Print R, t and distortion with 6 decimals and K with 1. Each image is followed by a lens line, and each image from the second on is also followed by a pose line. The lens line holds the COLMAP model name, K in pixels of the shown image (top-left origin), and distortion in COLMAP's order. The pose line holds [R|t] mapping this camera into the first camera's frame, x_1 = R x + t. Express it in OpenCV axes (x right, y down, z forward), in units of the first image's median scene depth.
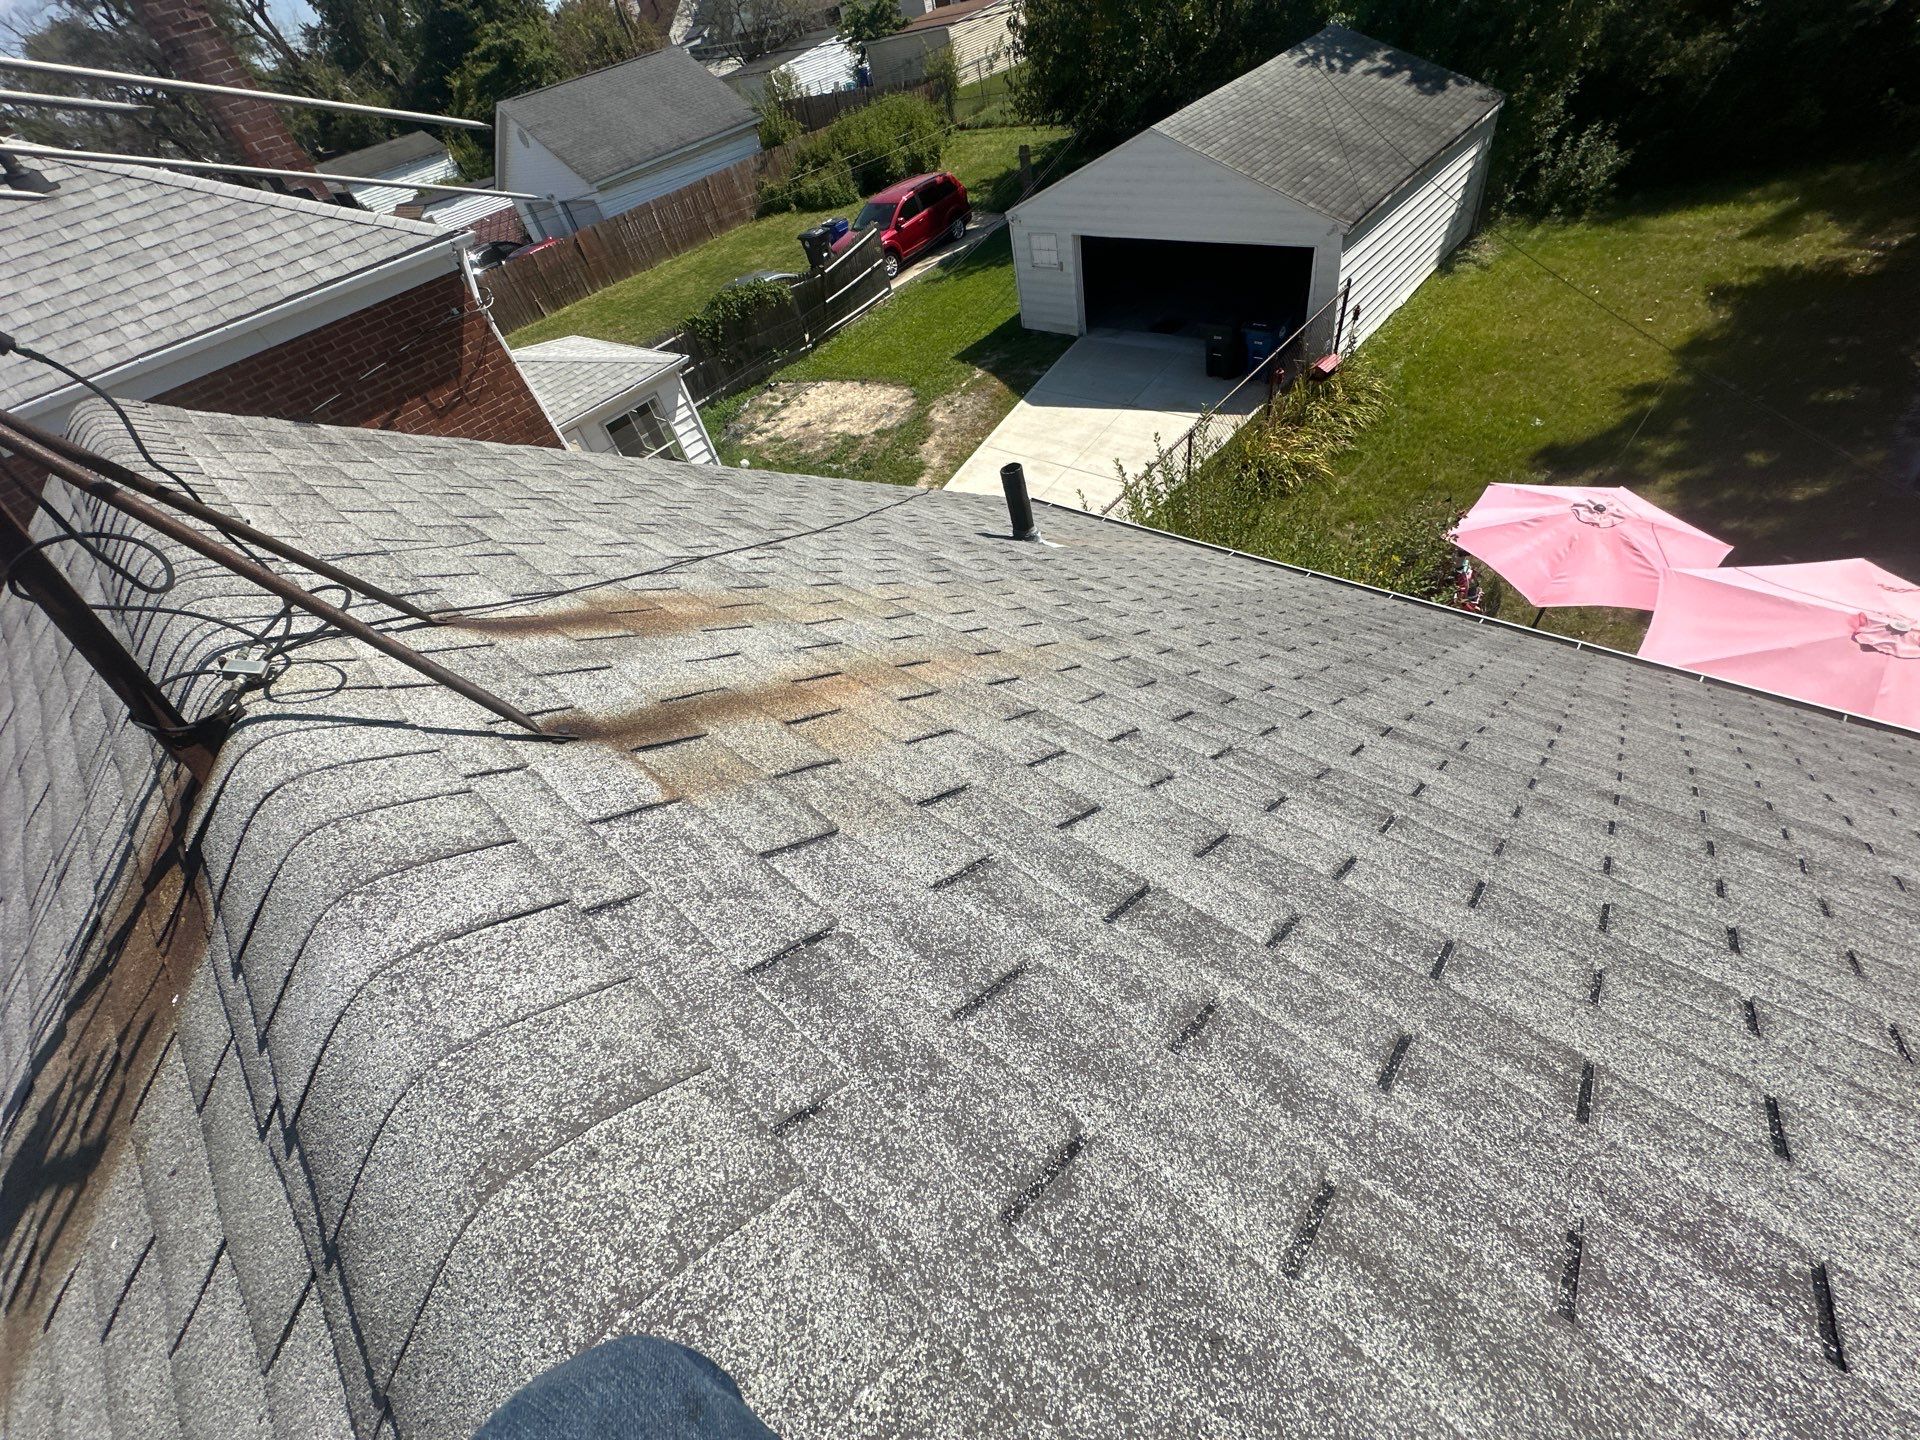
lens RADIAL K [[778.2, 0, 960.0], [0, 778.2, 720.0], [0, 0, 1]] dist [-0.001112, -0.000163]
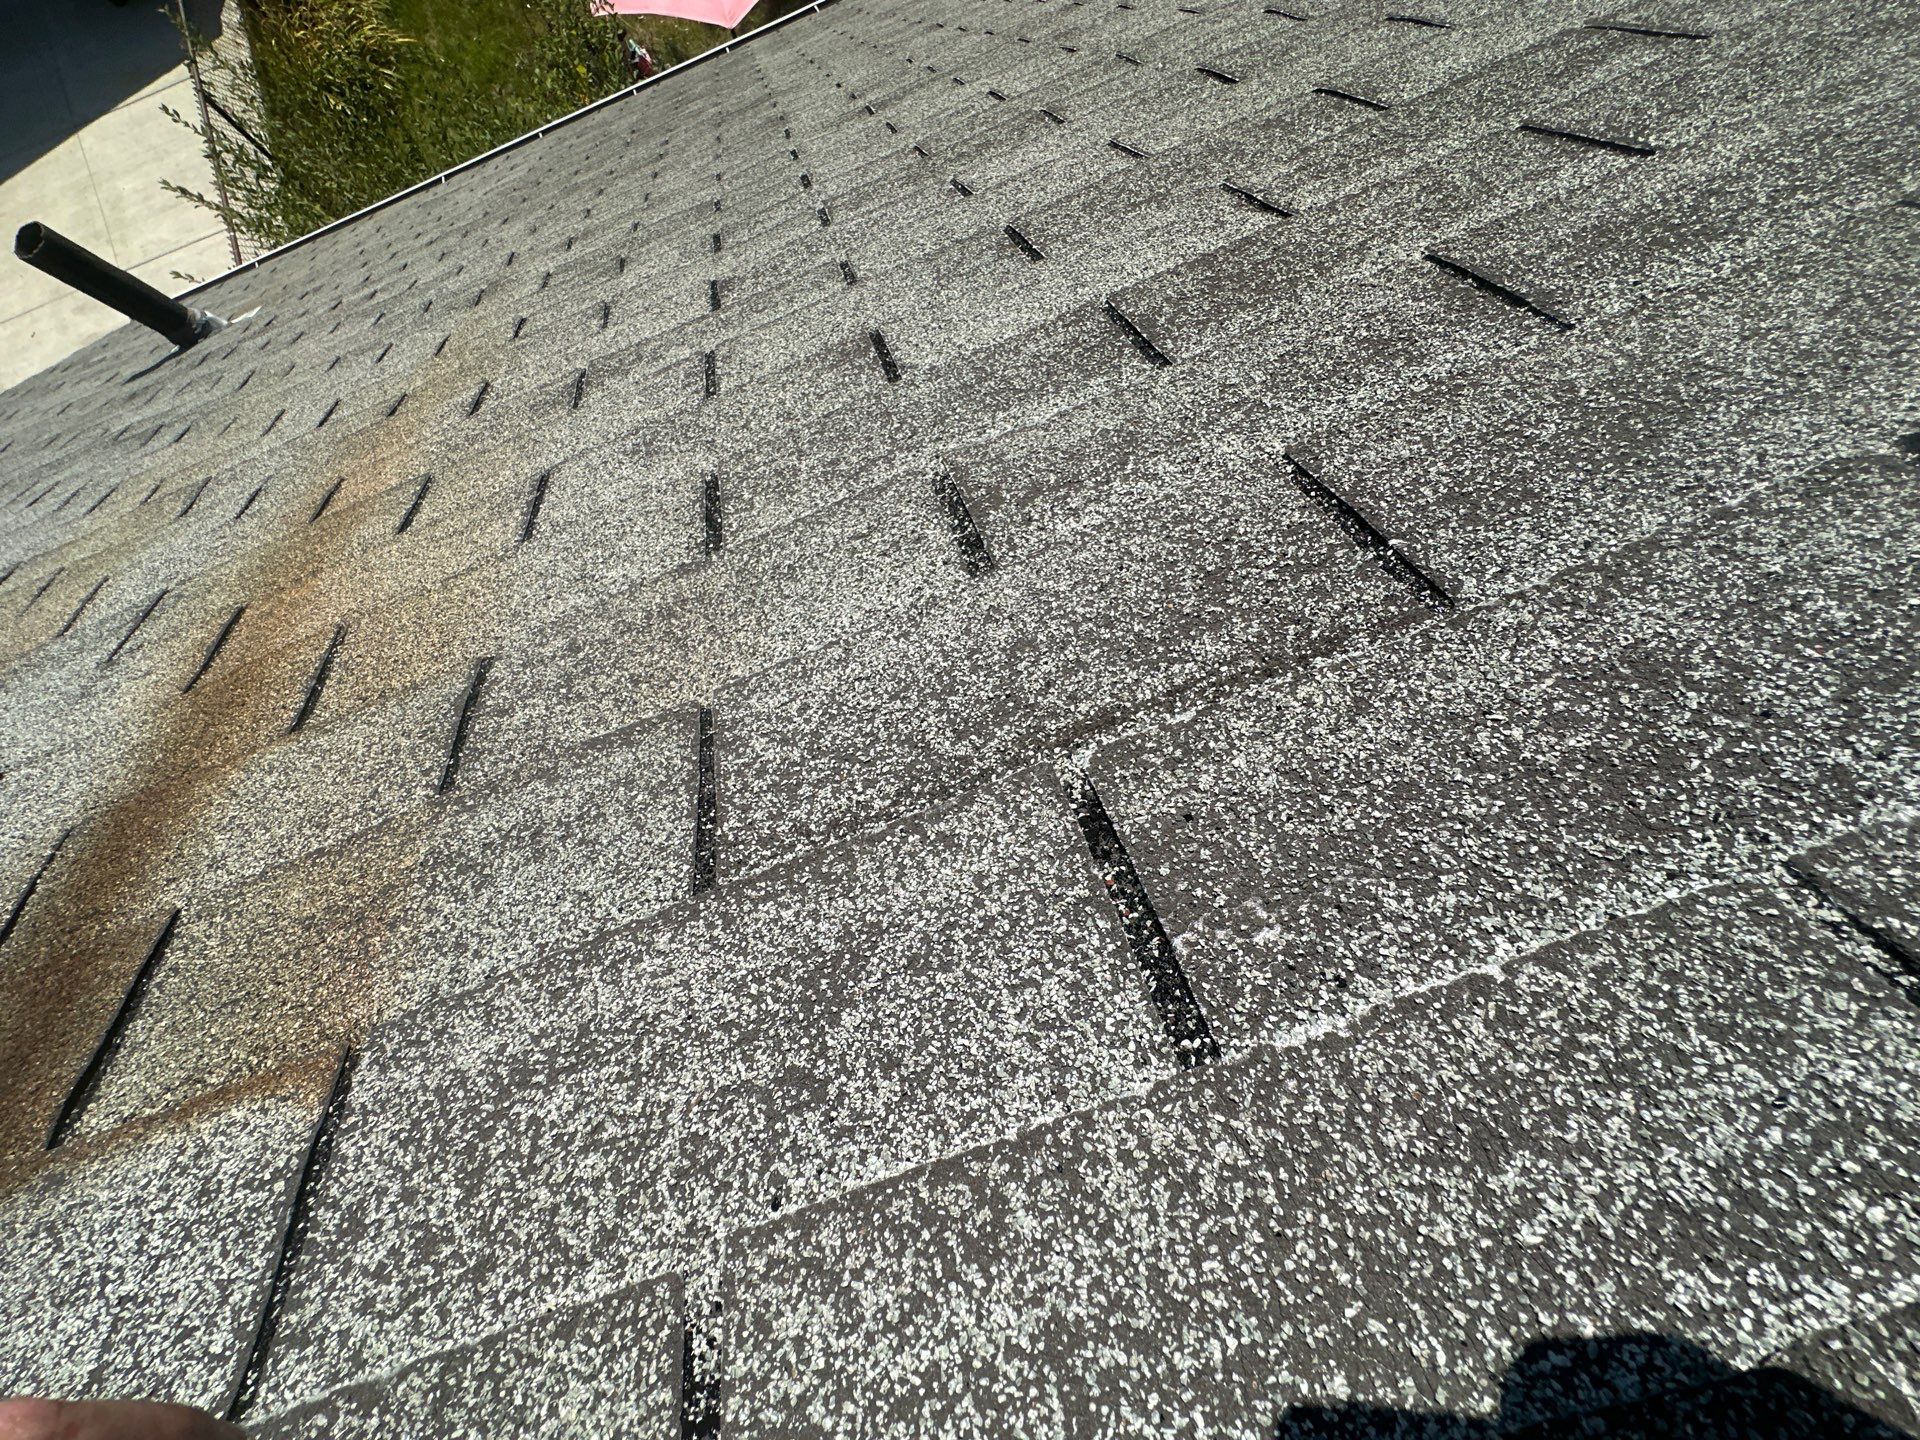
lens RADIAL K [[778.2, 0, 960.0], [0, 778.2, 720.0], [0, 0, 1]] dist [-0.001112, -0.000163]
pose [[0.476133, -0.830399, 0.289370, -0.198238], [0.654218, 0.554385, 0.514448, 0.023074], [-0.587619, -0.055635, 0.807223, 0.544635]]
